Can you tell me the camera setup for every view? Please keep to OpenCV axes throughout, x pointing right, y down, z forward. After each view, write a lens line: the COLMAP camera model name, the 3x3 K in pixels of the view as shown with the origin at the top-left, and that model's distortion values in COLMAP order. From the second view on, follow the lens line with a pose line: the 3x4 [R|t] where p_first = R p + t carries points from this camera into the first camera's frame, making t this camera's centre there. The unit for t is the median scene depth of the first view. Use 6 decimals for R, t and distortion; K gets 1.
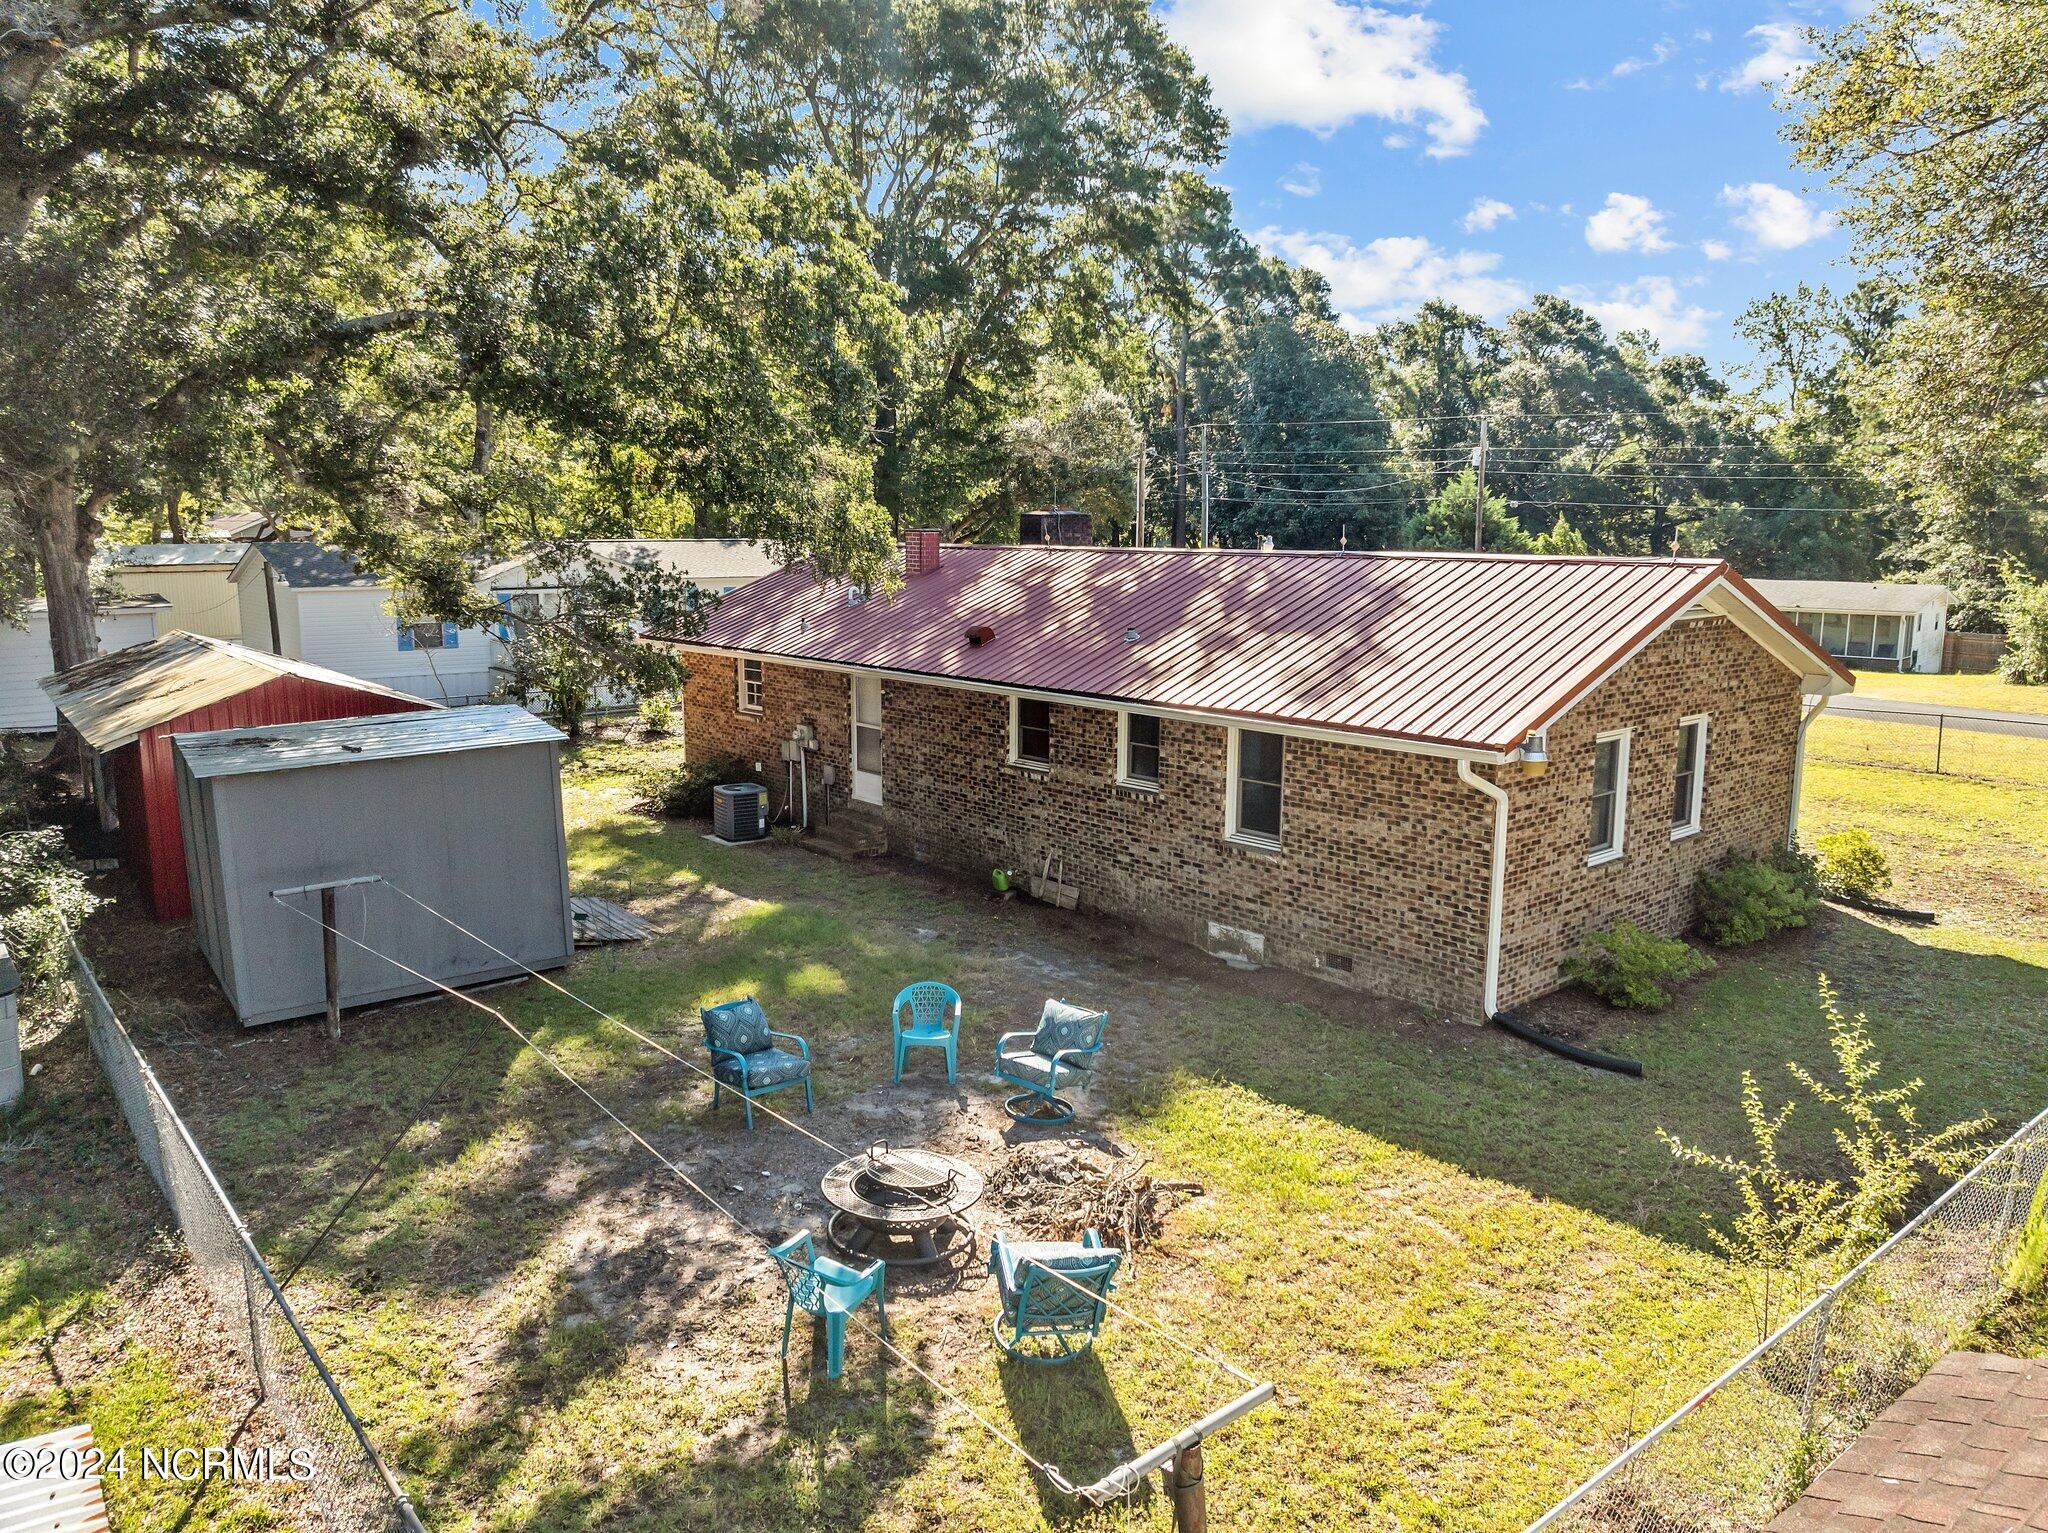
lens RADIAL K [[1423.6, 0, 1010.3], [0, 1423.6, 767.3], [0, 0, 1]] dist [-0.035882, -0.004957]
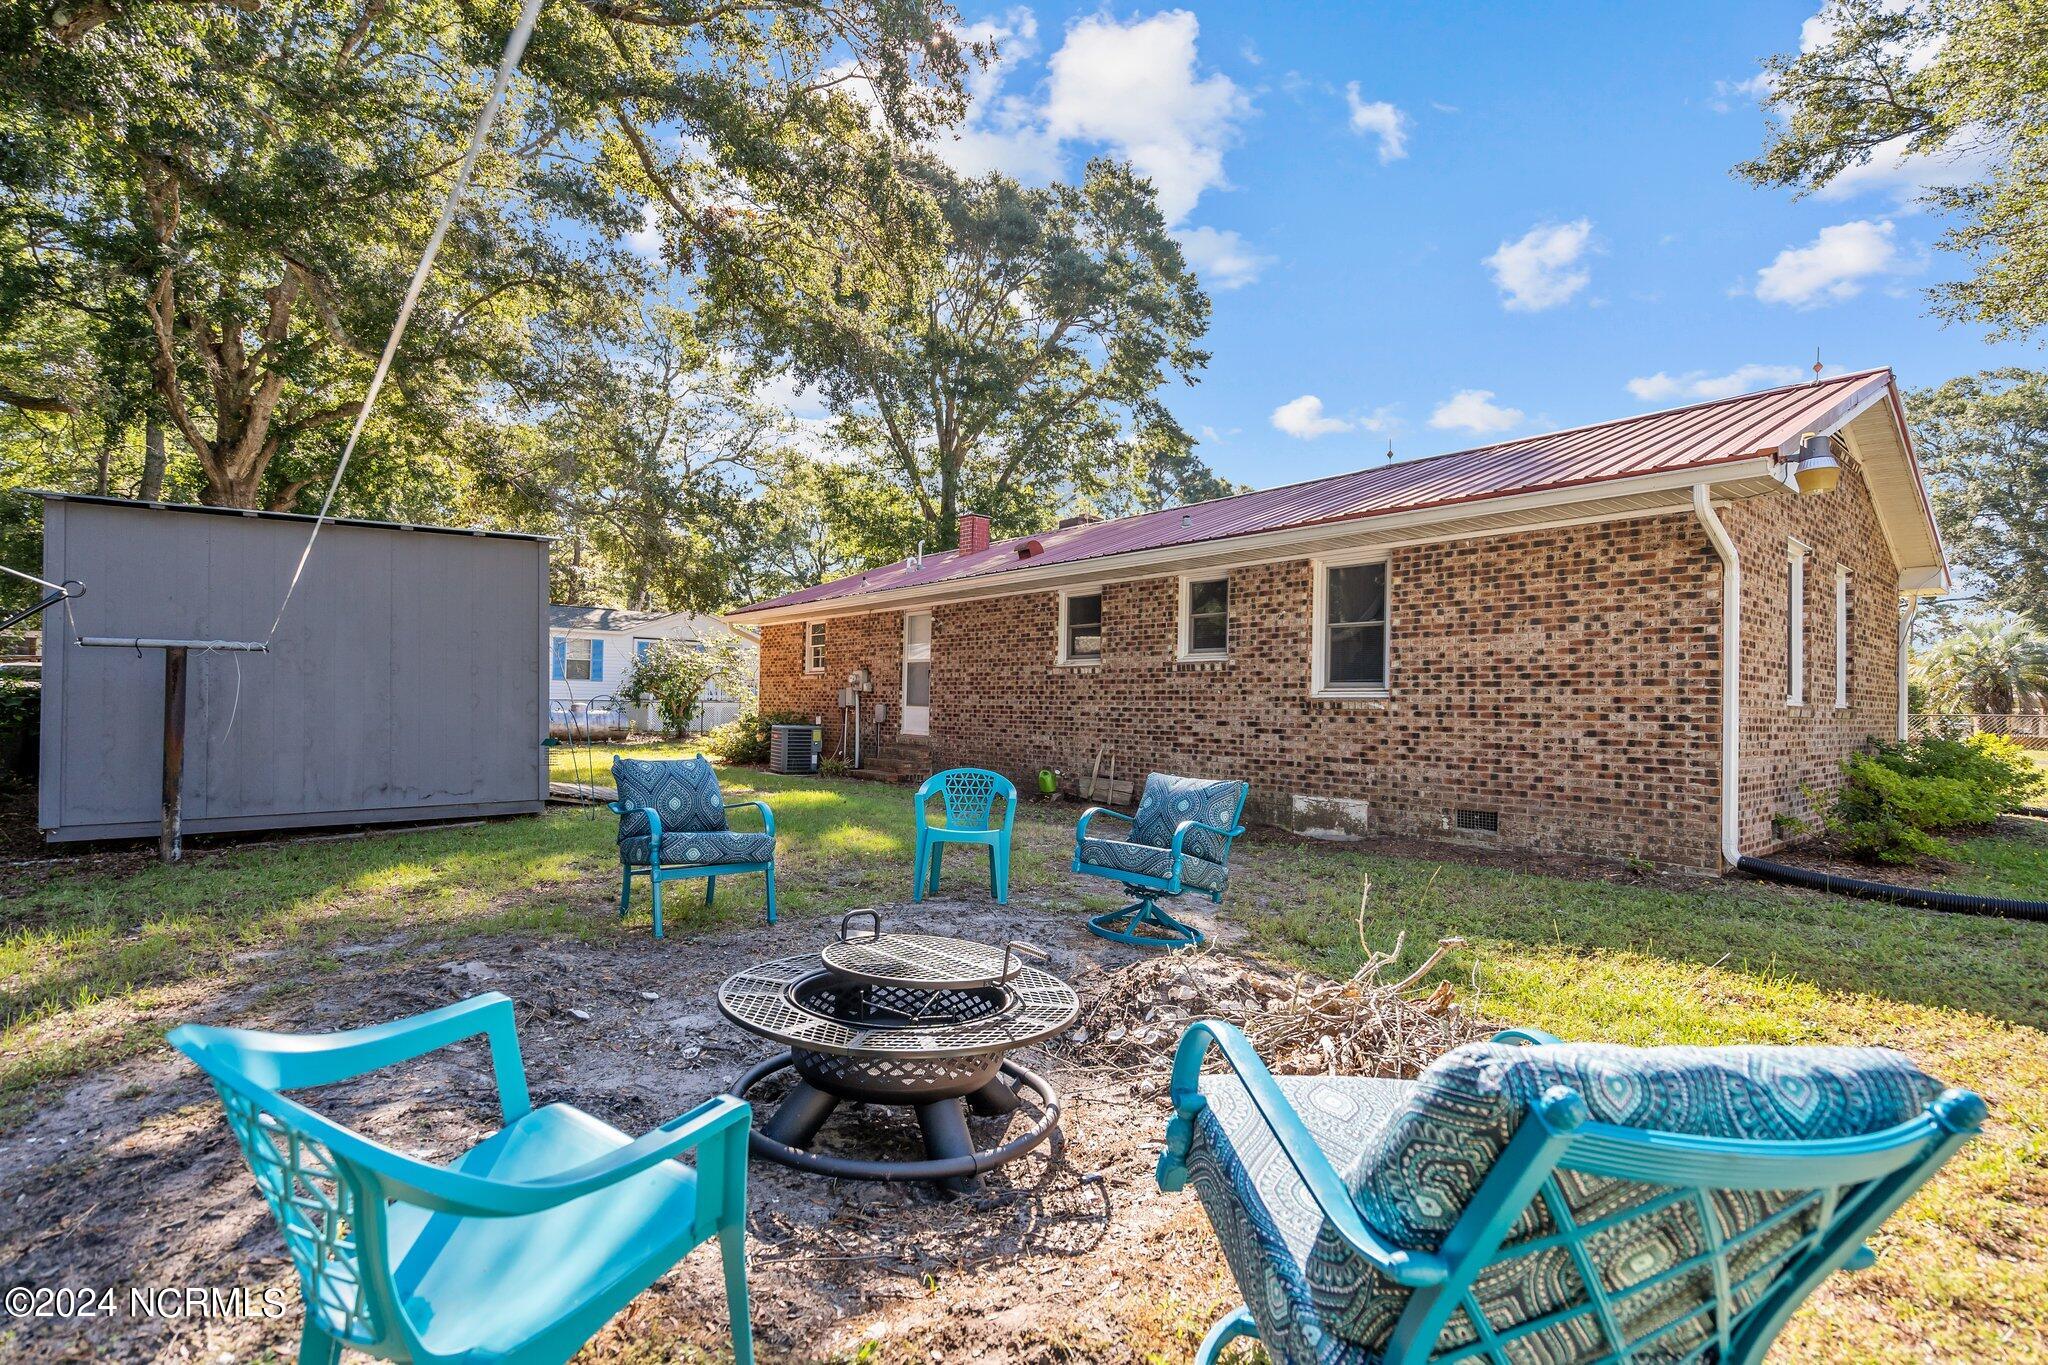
lens RADIAL K [[930.8, 0, 1015.5], [0, 930.8, 698.3], [0, 0, 1]] dist [-0.008206, 0.003410]
pose [[0.999710, 0.019098, -0.014649, -0.024622], [-0.021451, 0.982997, -0.182366, 0.169215], [0.010917, 0.182628, 0.983122, 0.458279]]
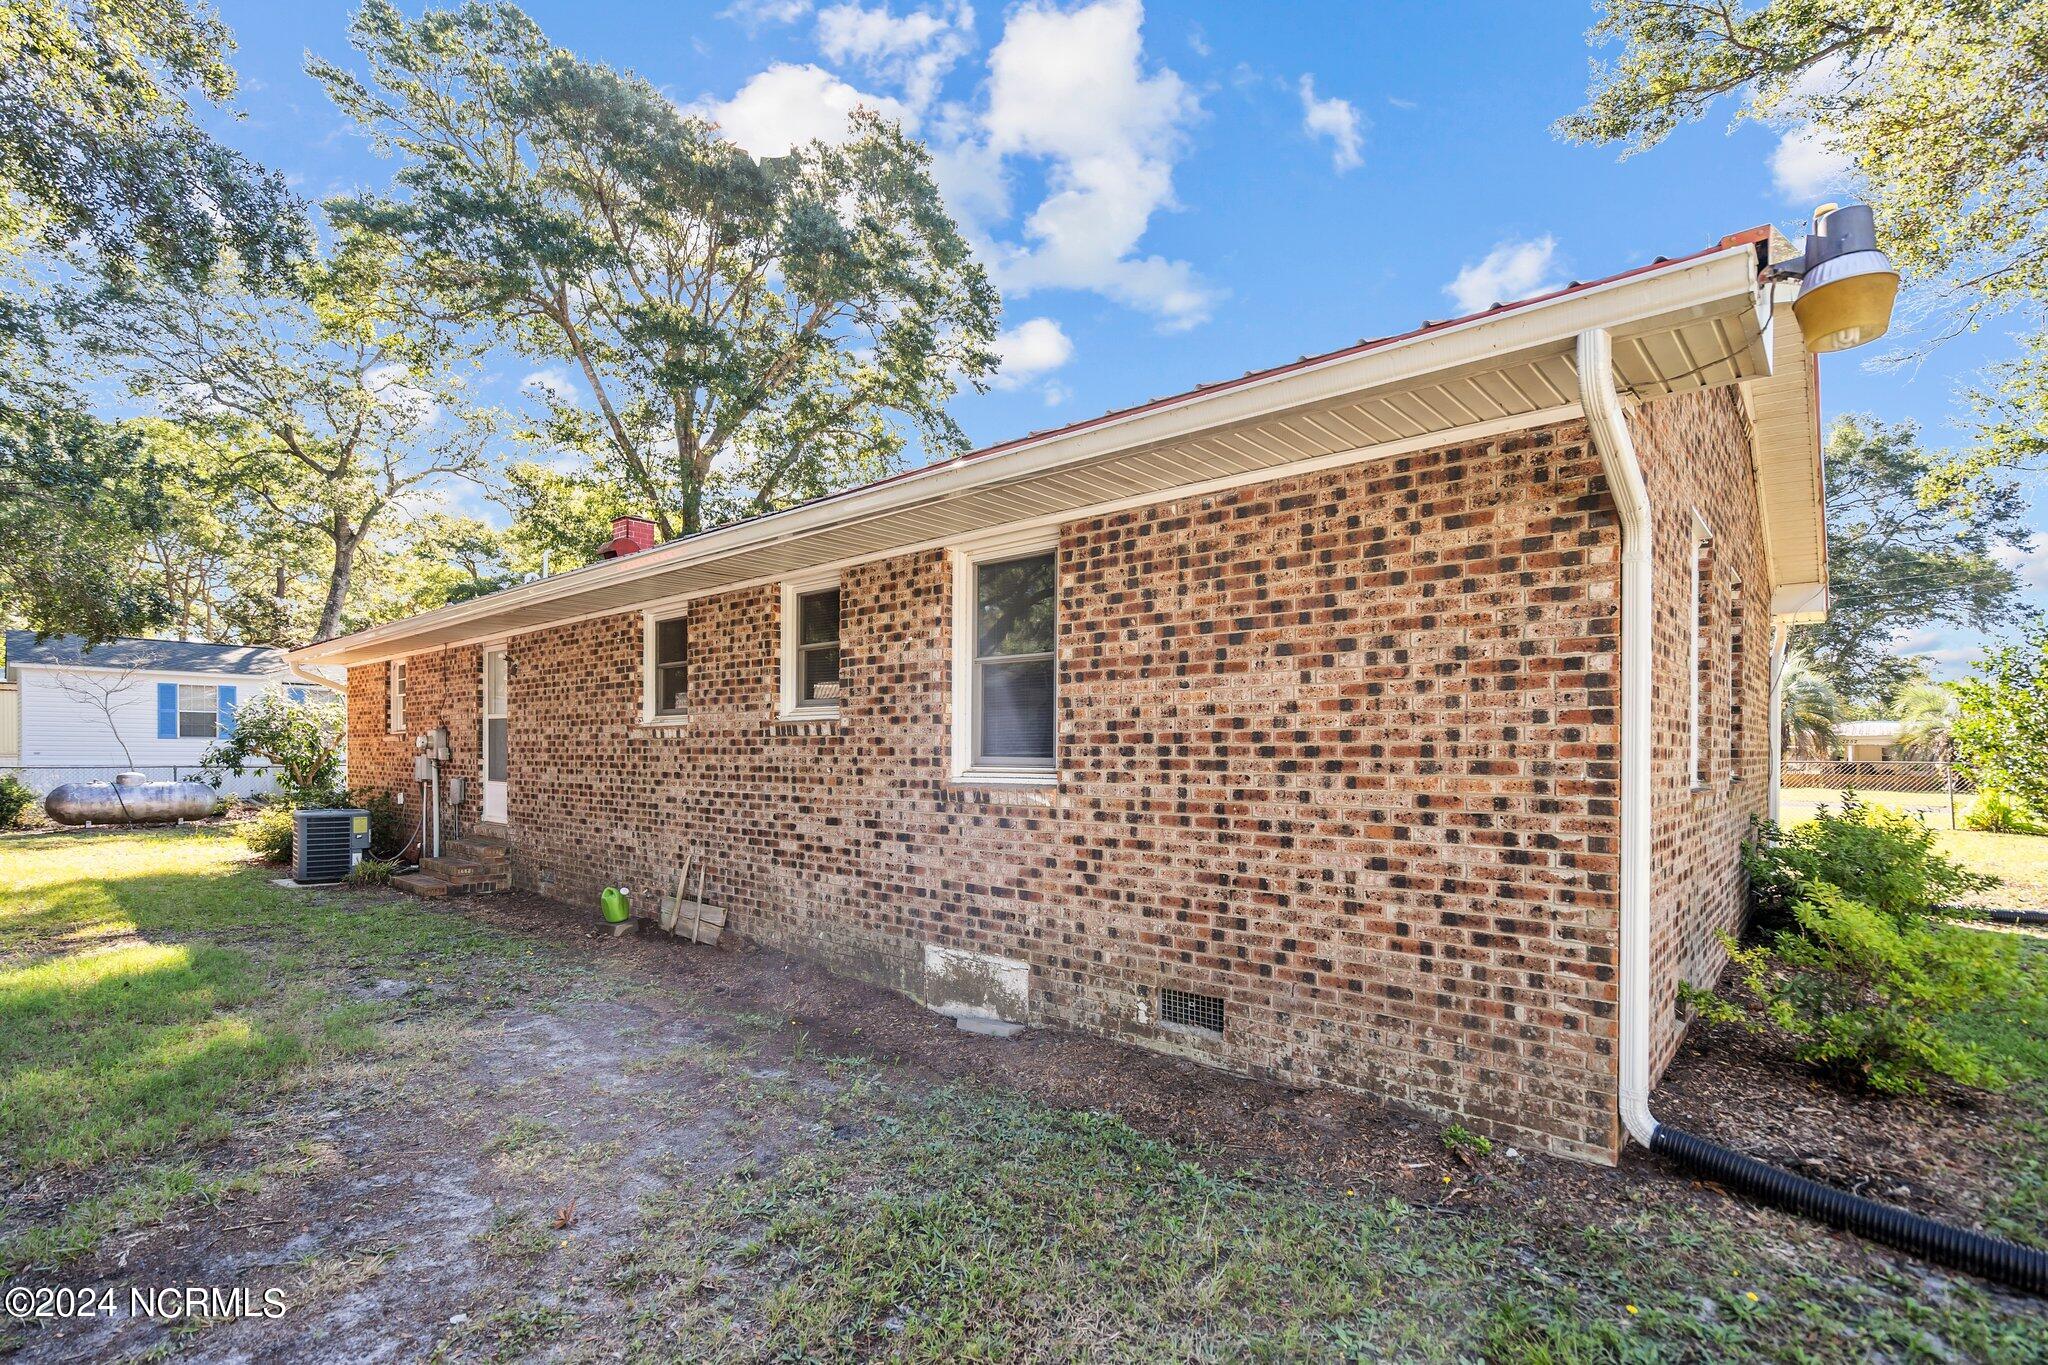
lens RADIAL K [[930.8, 0, 1007.2], [0, 930.8, 762.8], [0, 0, 1]] dist [-0.008206, 0.003410]
pose [[0.991259, 0.002591, 0.131906, 0.132901], [0.018716, 0.986934, -0.160034, 0.104964], [-0.130597, 0.161104, 0.978259, 0.698518]]
